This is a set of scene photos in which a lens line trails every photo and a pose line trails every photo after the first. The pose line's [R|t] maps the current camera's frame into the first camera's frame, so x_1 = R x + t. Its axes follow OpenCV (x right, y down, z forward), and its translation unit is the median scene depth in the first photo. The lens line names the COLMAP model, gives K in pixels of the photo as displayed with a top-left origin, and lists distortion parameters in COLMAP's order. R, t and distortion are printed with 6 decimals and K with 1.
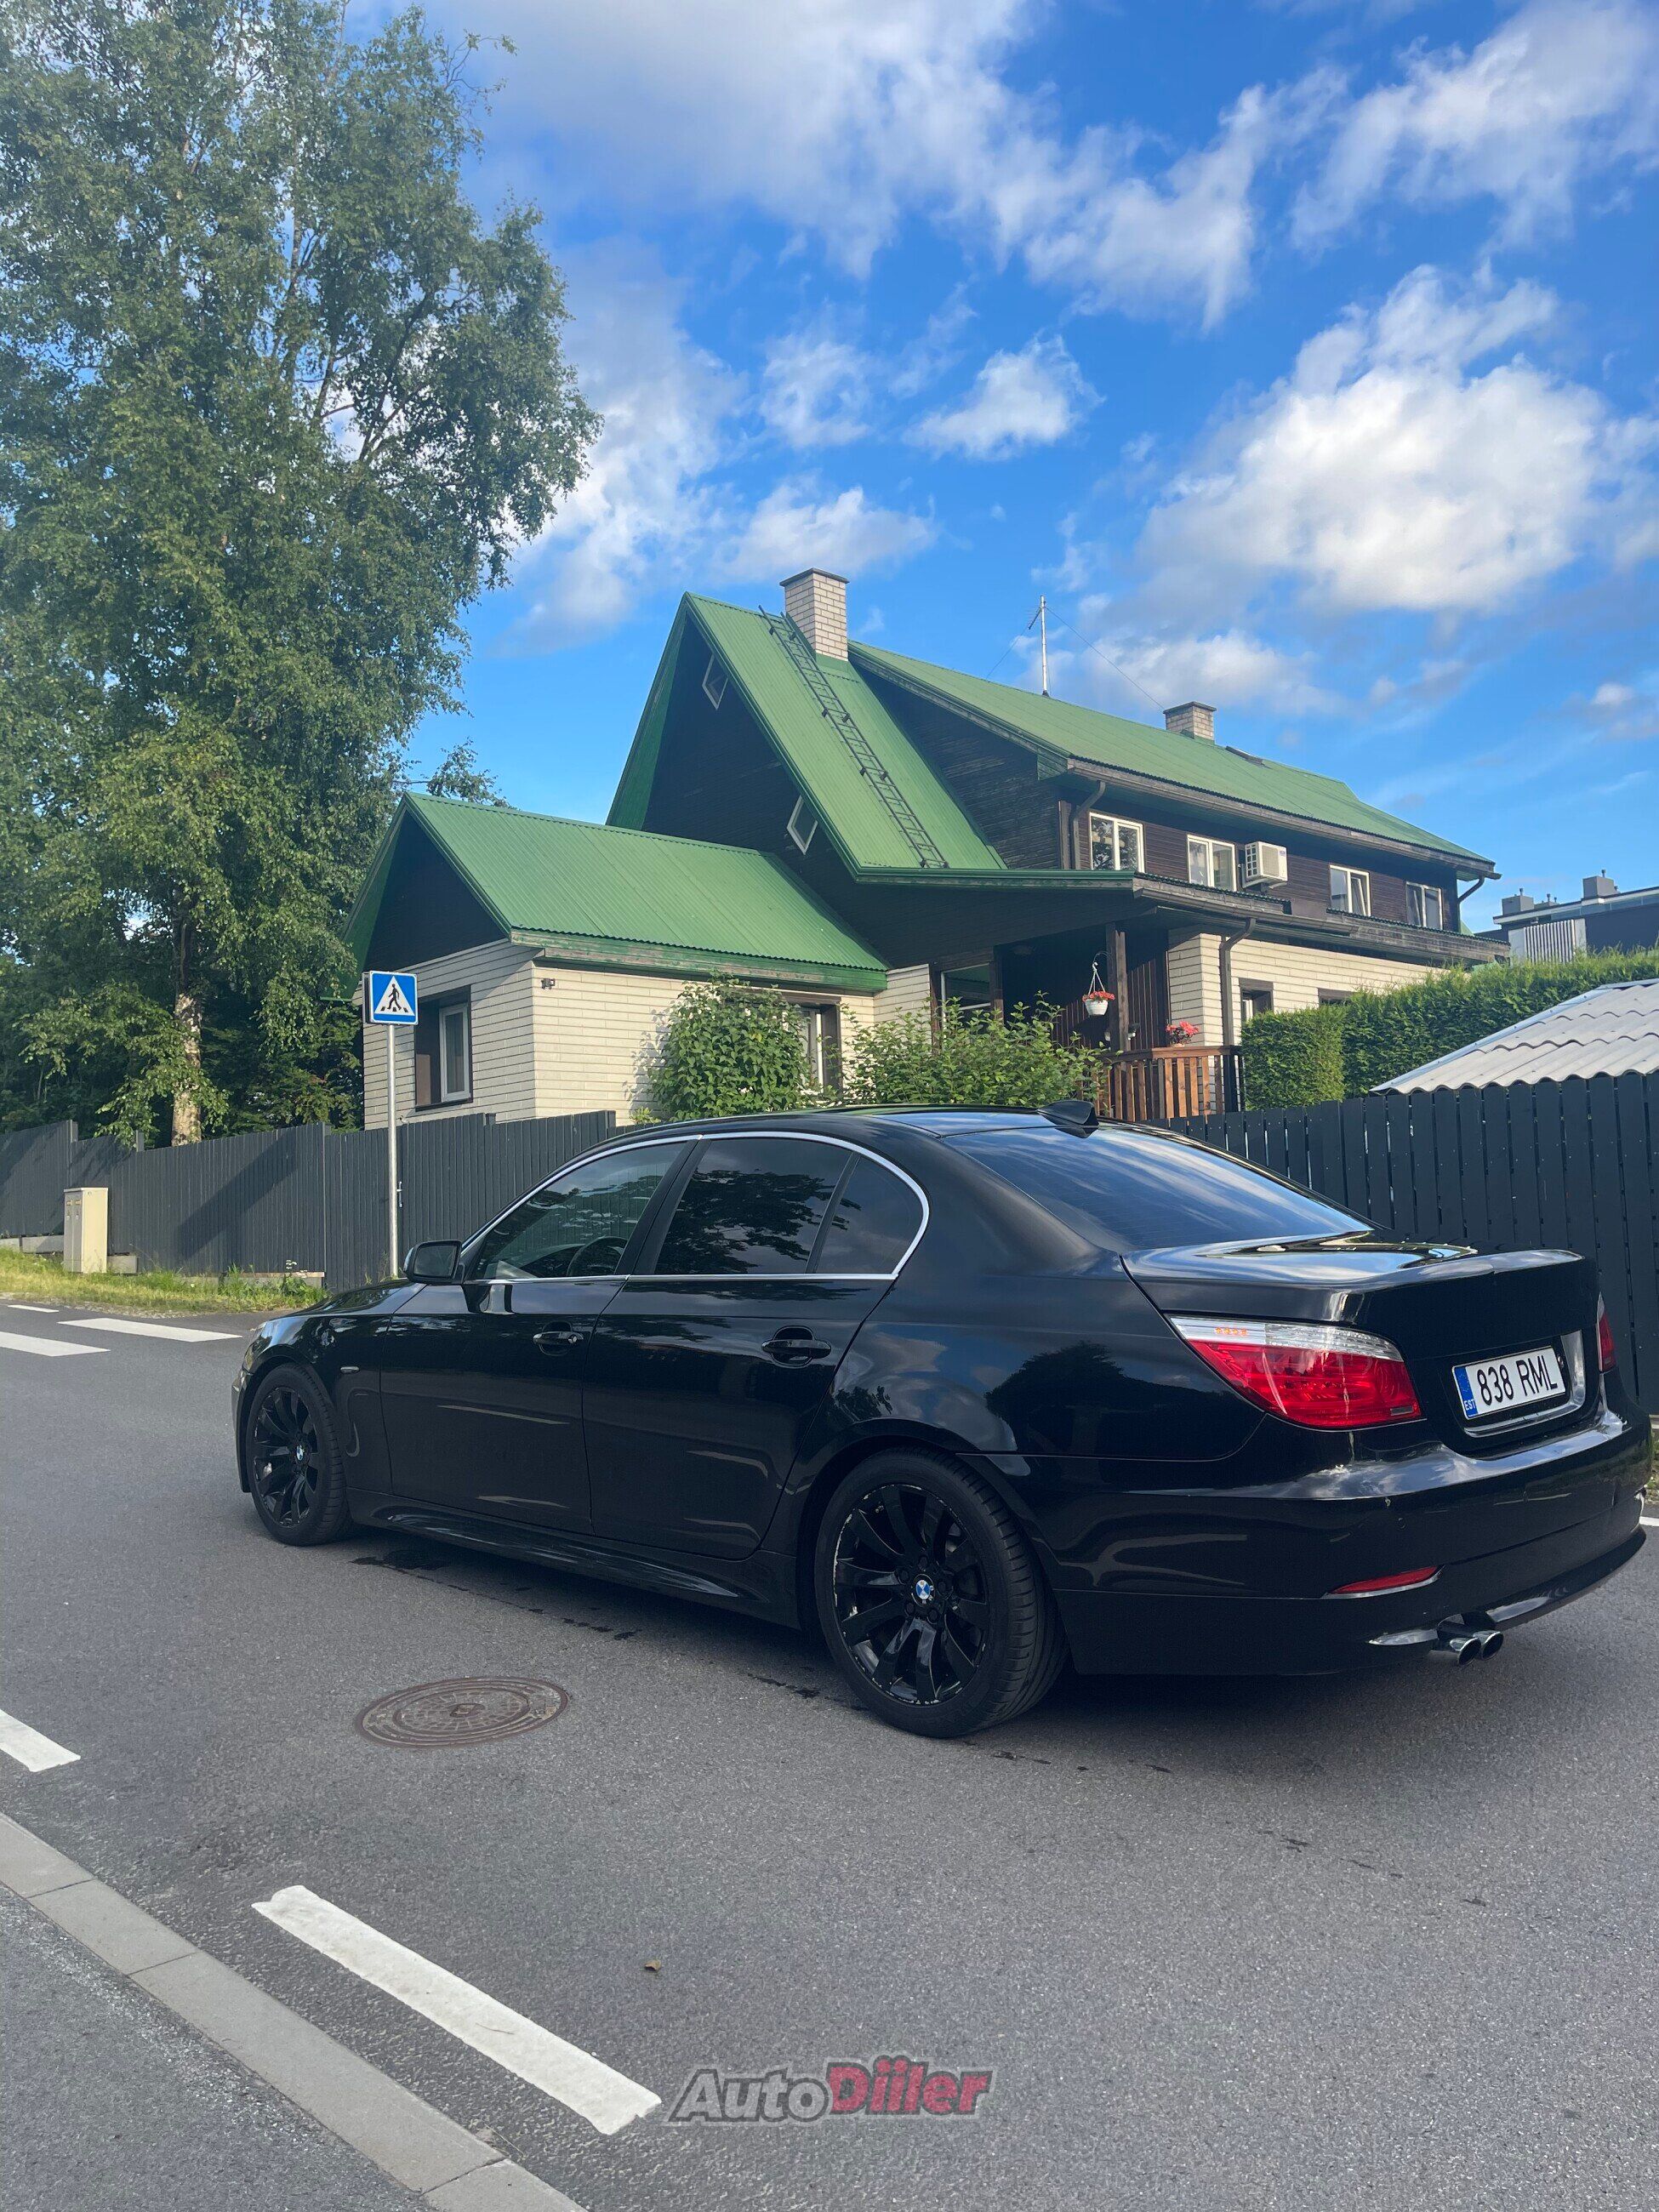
lens RADIAL K [[1633.1, 0, 836.3], [0, 1633.1, 1131.2], [0, 0, 1]] dist [0.055711, -0.069009]
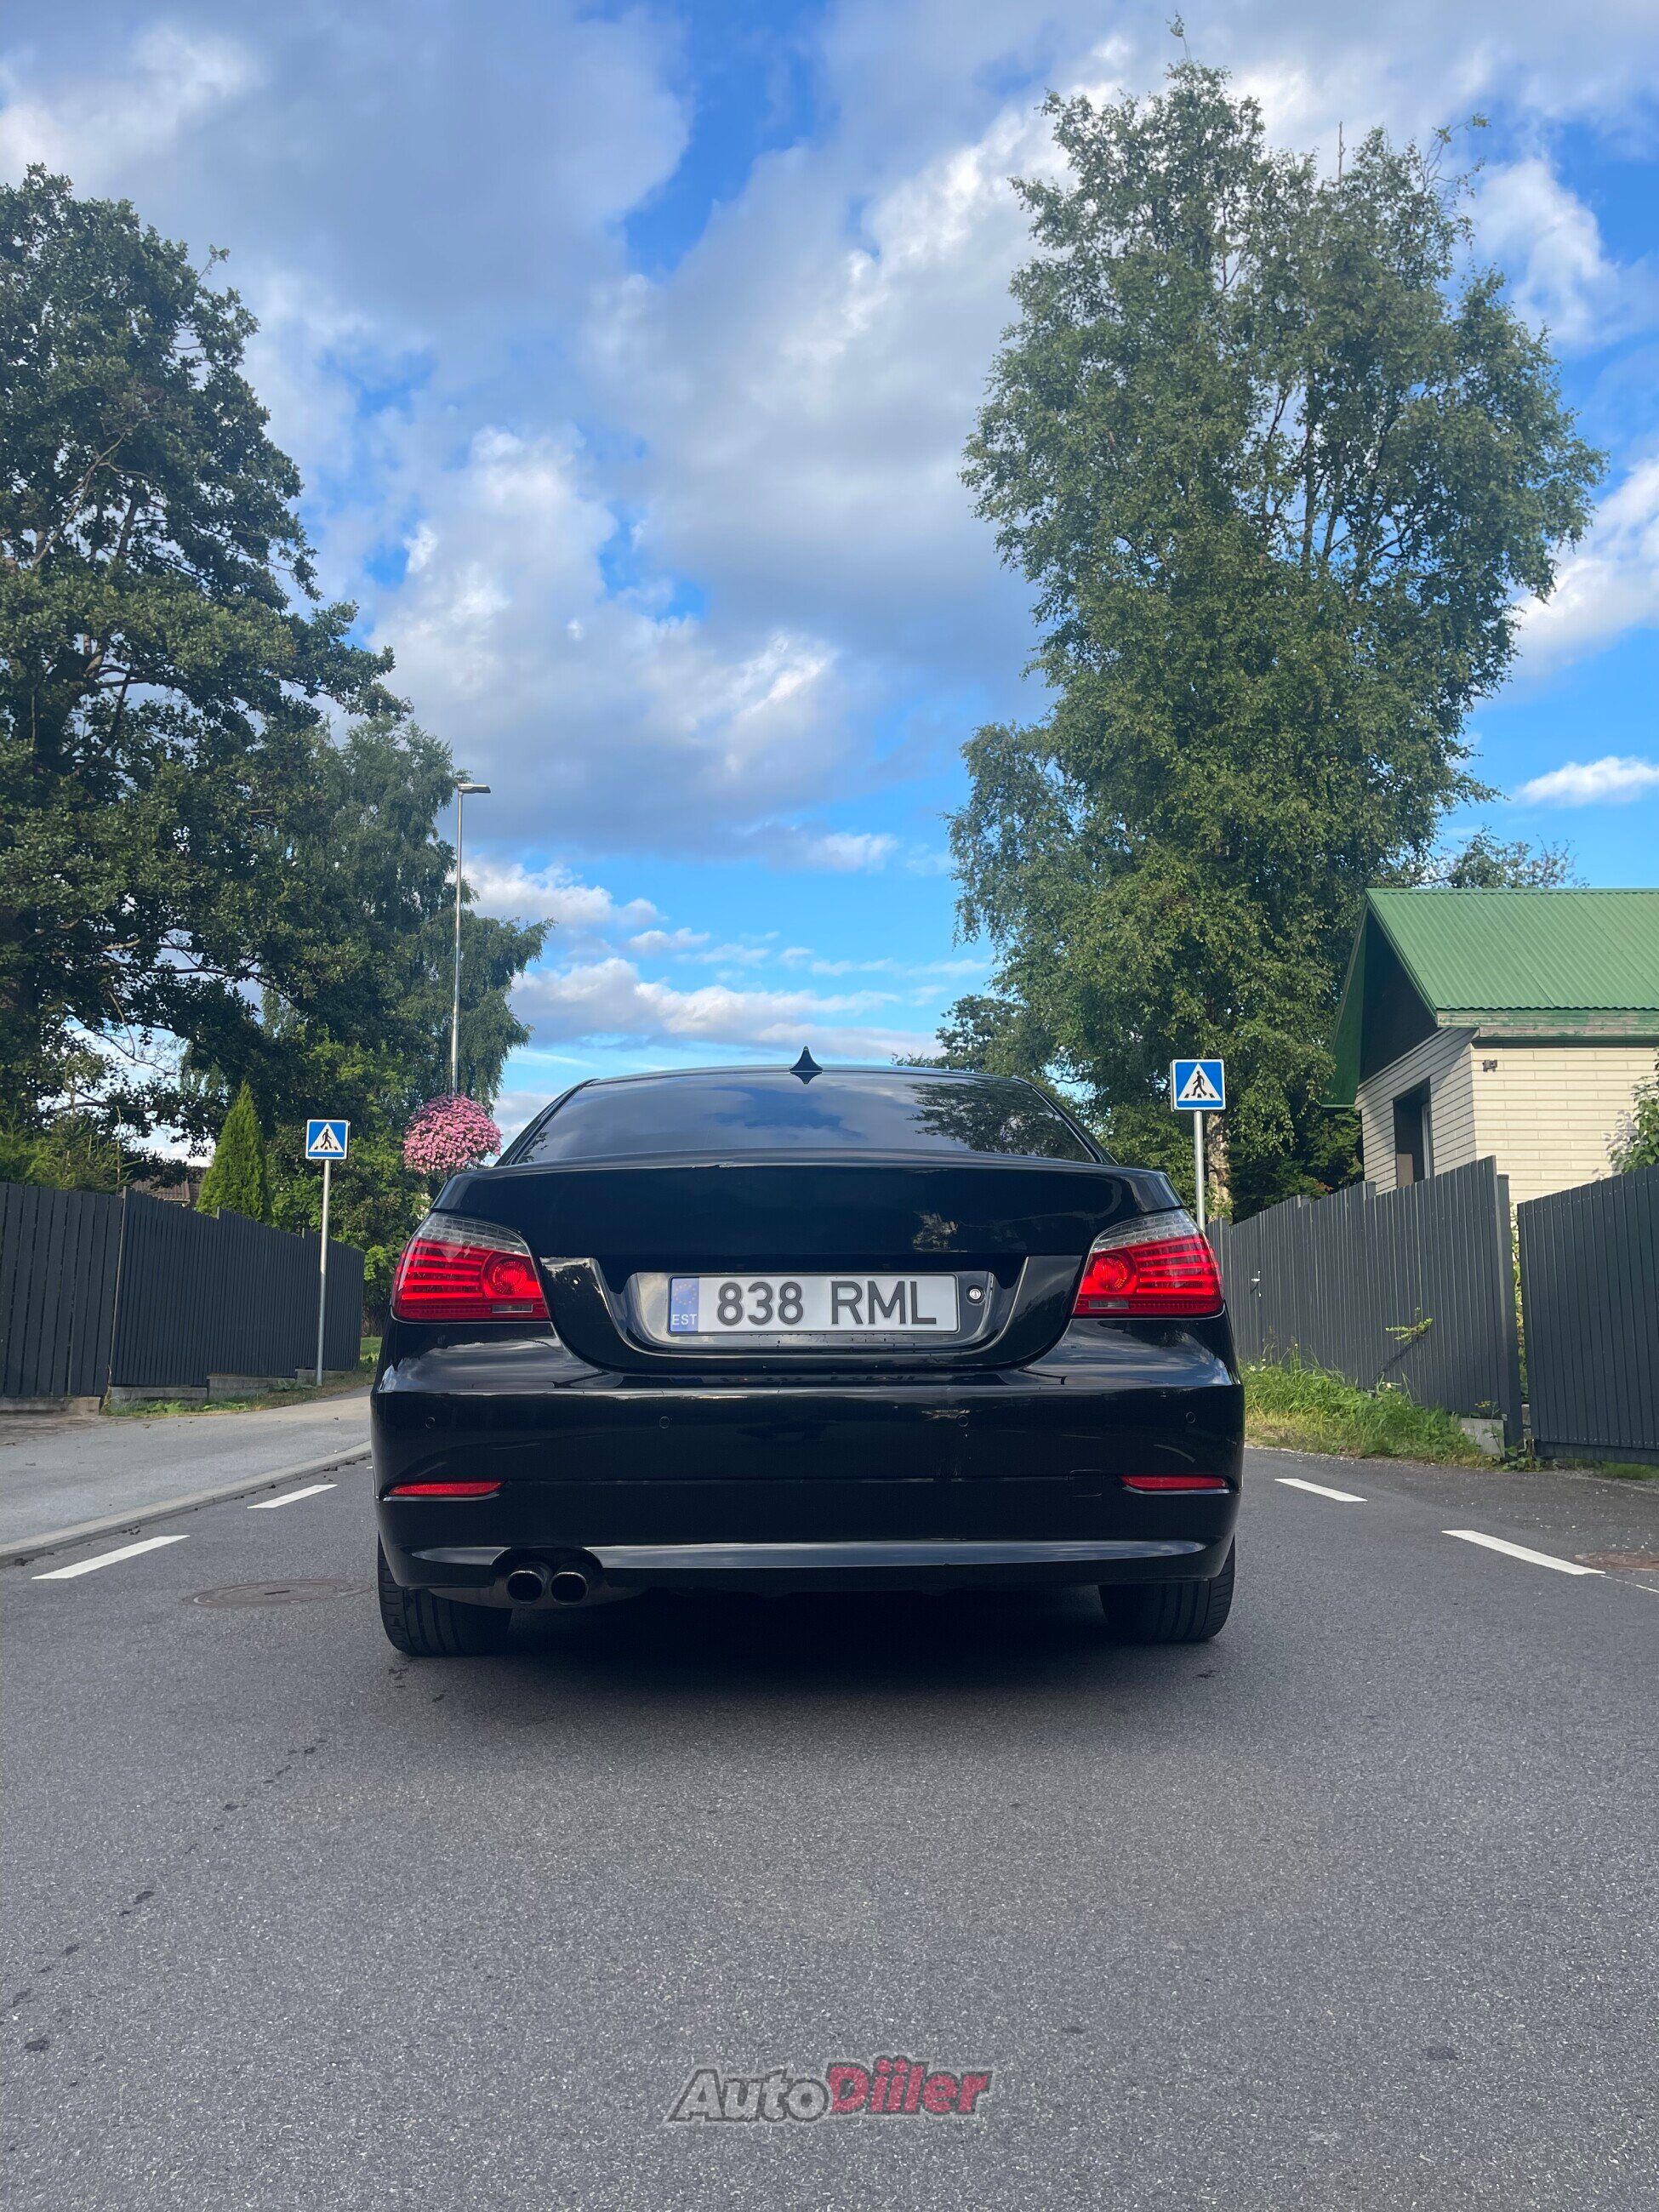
lens RADIAL K [[1633.1, 0, 836.3], [0, 1633.1, 1131.2], [0, 0, 1]] dist [0.055711, -0.069009]
pose [[0.738196, -0.066944, -0.671256, 0.170278], [0.010152, 0.996054, -0.088172, 0.024321], [0.674510, 0.058274, 0.735963, 0.072161]]
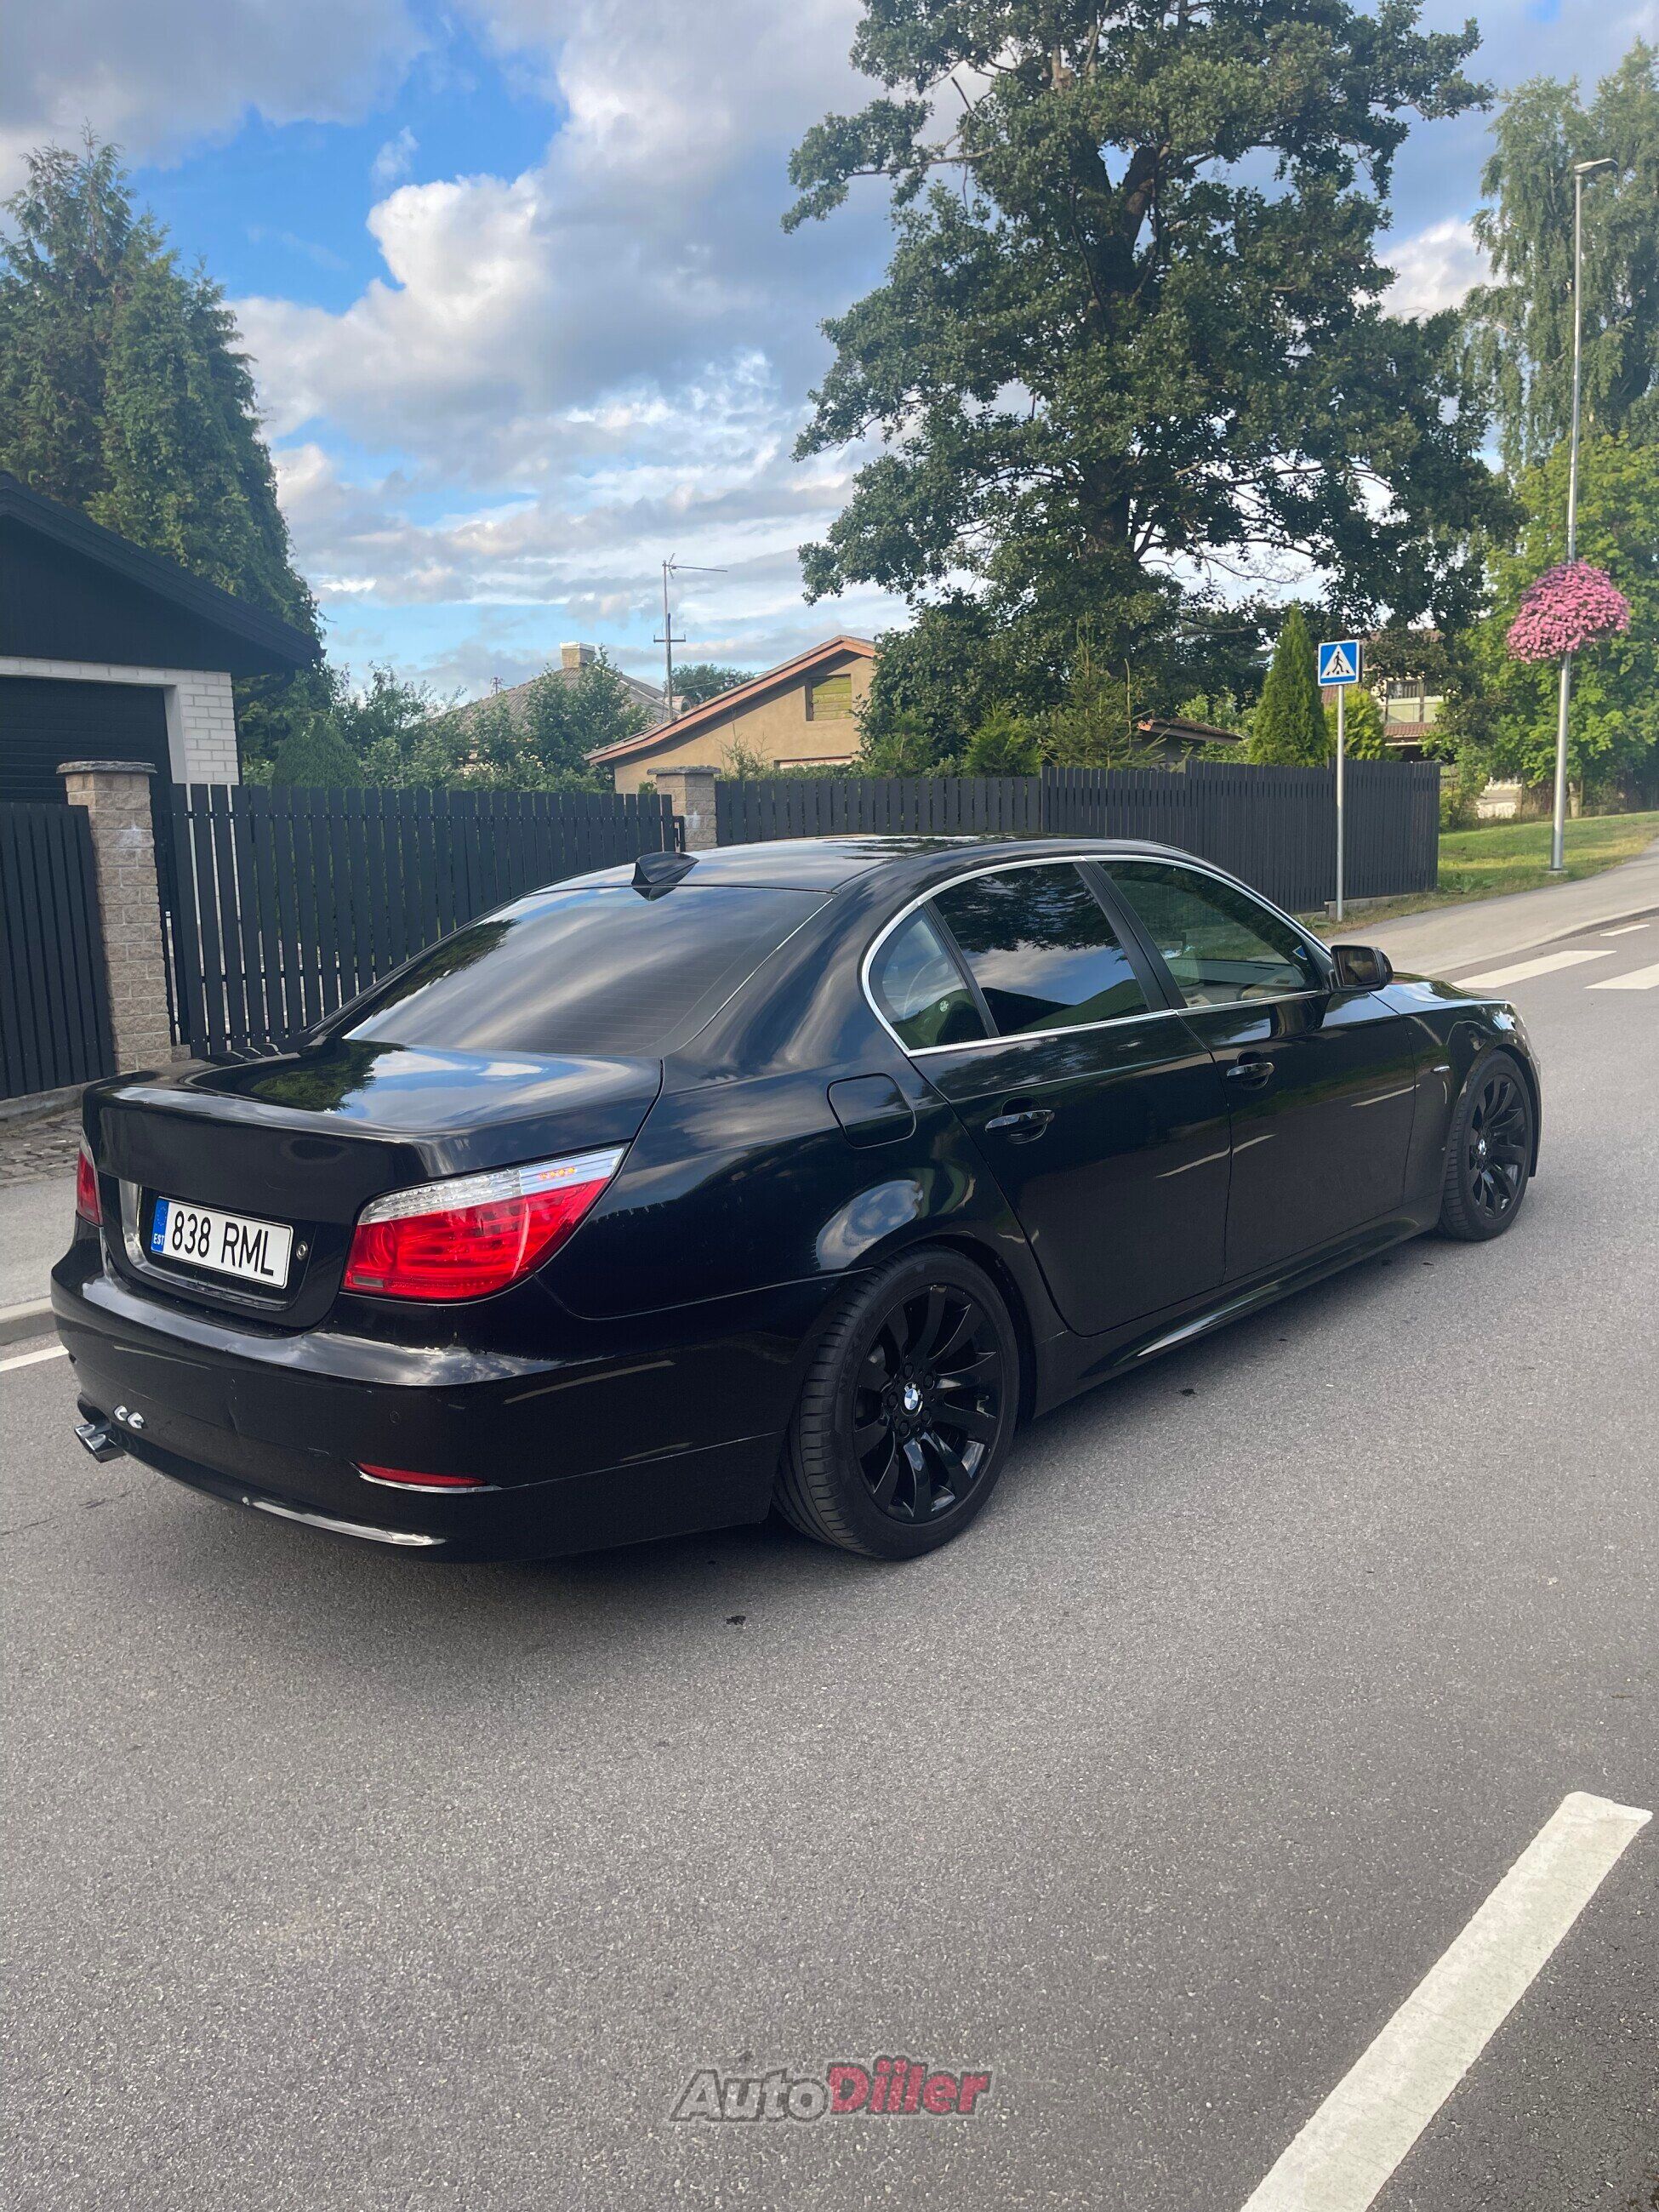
lens RADIAL K [[1626.3, 0, 829.5], [0, 1626.3, 1106.0], [0, 0, 1]] dist [0.057344, -0.084299]
pose [[0.047219, 0.183724, -0.981843, 0.220300], [0.085889, 0.978552, 0.187239, -0.008615], [0.995185, -0.093171, 0.030426, 0.228812]]
